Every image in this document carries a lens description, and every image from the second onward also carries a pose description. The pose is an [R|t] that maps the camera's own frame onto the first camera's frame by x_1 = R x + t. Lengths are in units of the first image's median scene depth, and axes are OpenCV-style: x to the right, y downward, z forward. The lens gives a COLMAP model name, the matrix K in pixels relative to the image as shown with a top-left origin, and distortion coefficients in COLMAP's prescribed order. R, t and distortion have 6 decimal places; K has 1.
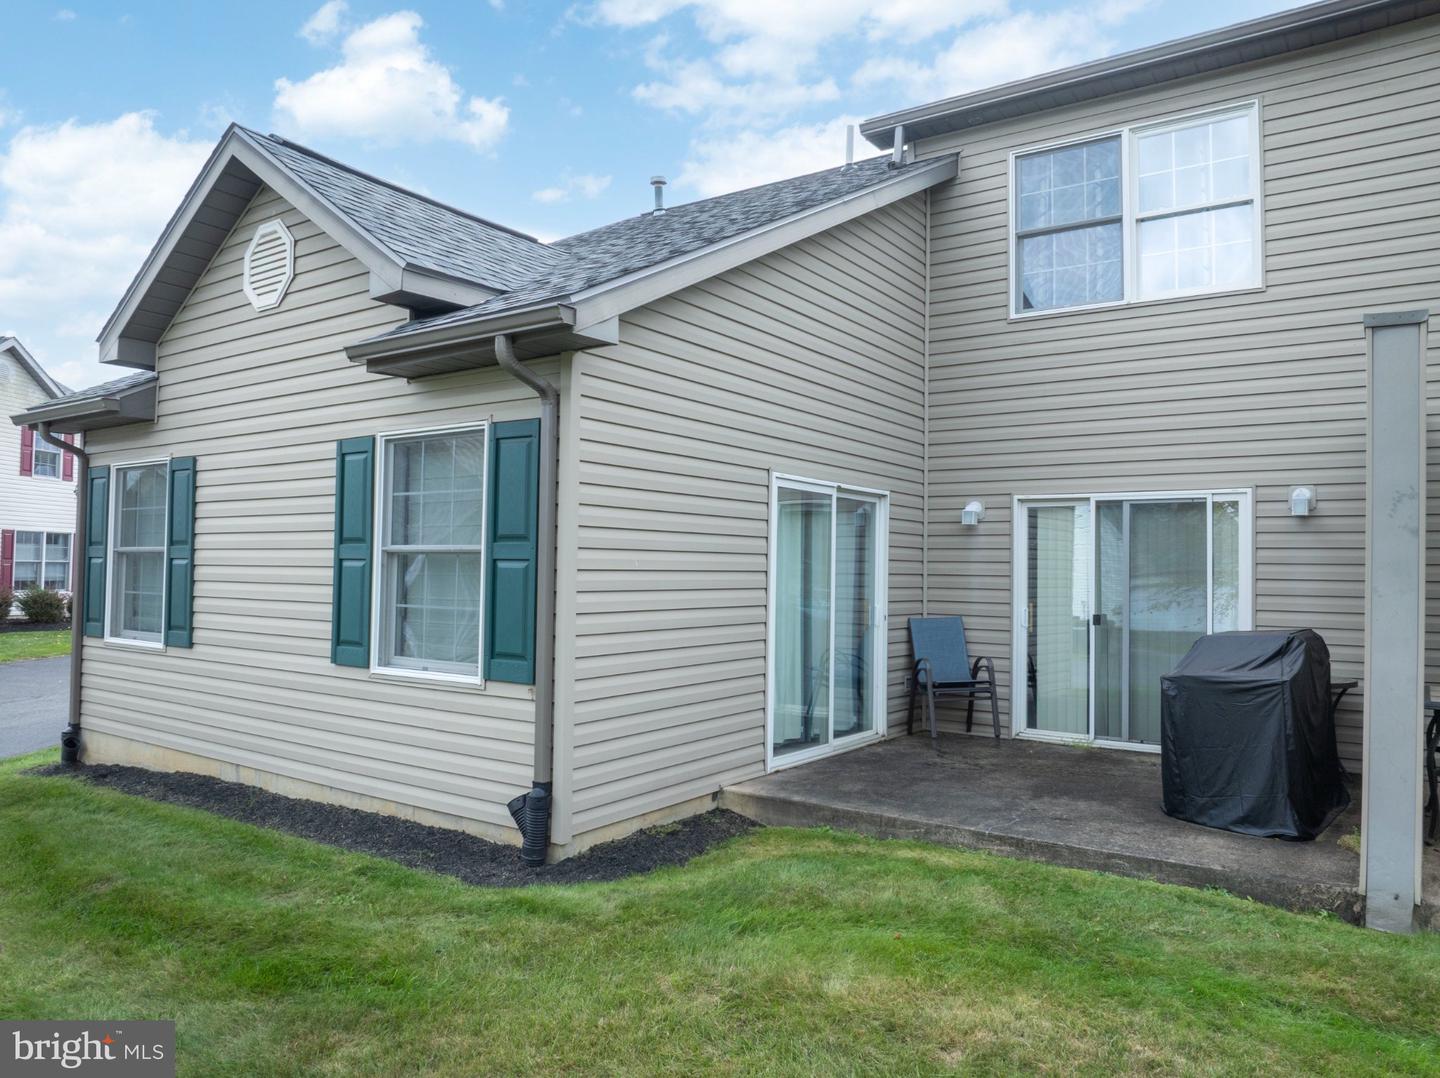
lens RADIAL K [[1011.9, 0, 718.8], [0, 1011.9, 531.2], [0, 0, 1]] dist [-0.045234, 0.012816]
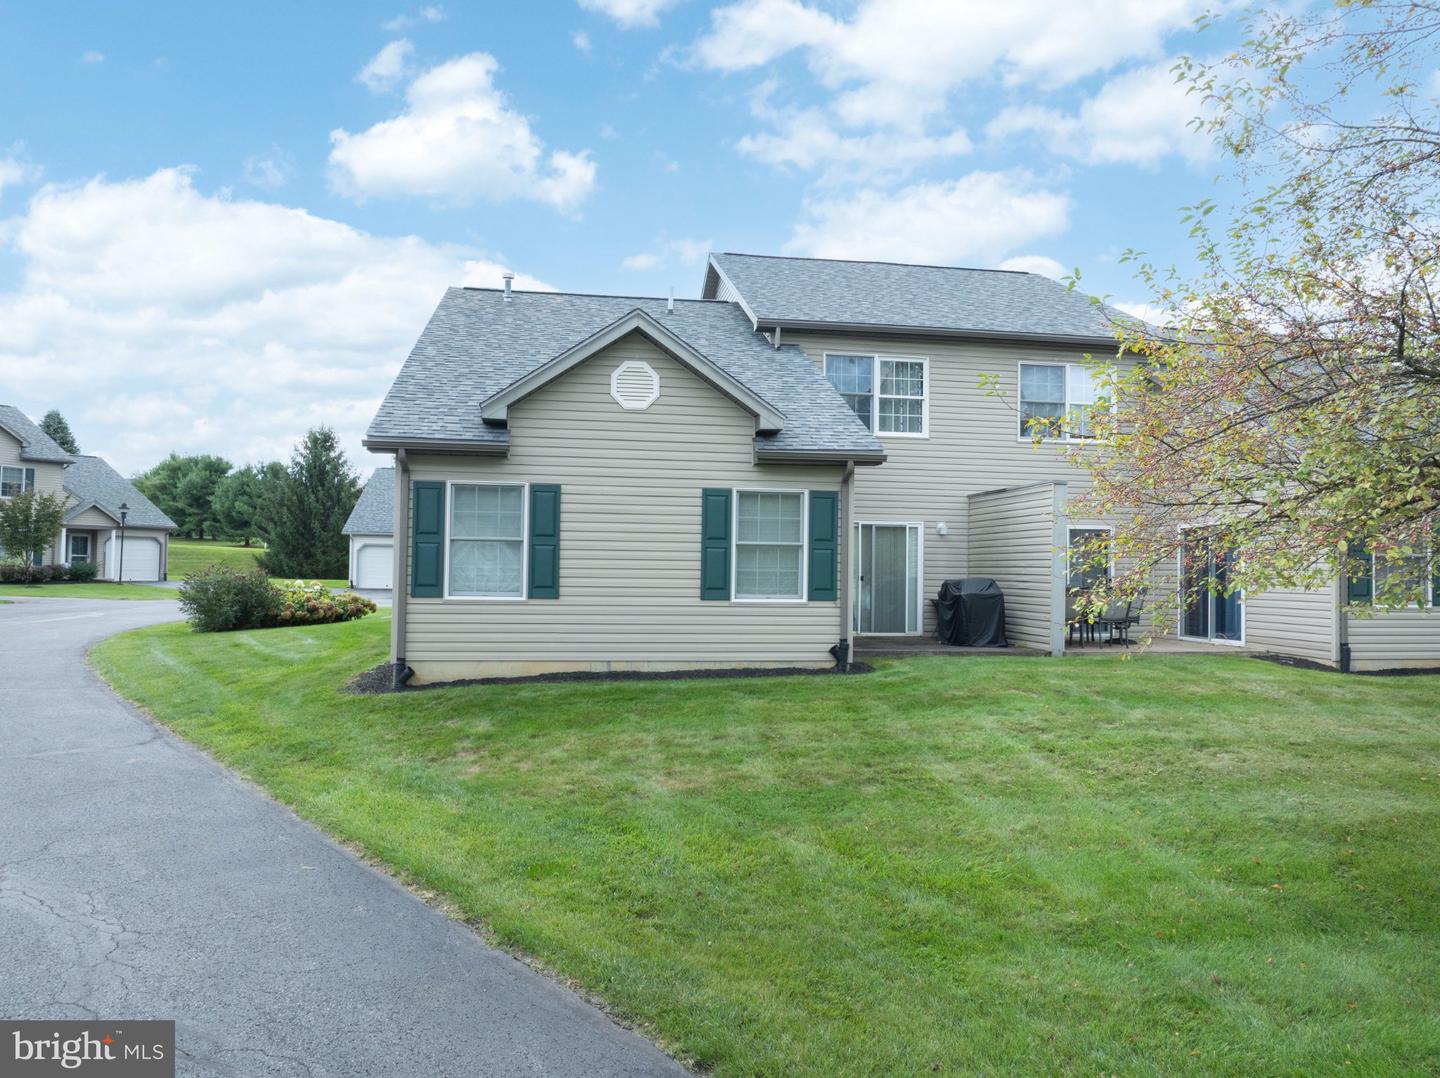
lens RADIAL K [[1011.9, 0, 717.1], [0, 1011.9, 545.3], [0, 0, 1]] dist [-0.045234, 0.012816]
pose [[0.733126, 0.014639, 0.679936, -1.729544], [-0.032594, 0.999376, 0.013627, -0.005317], [-0.679312, -0.032152, 0.733145, -0.497676]]
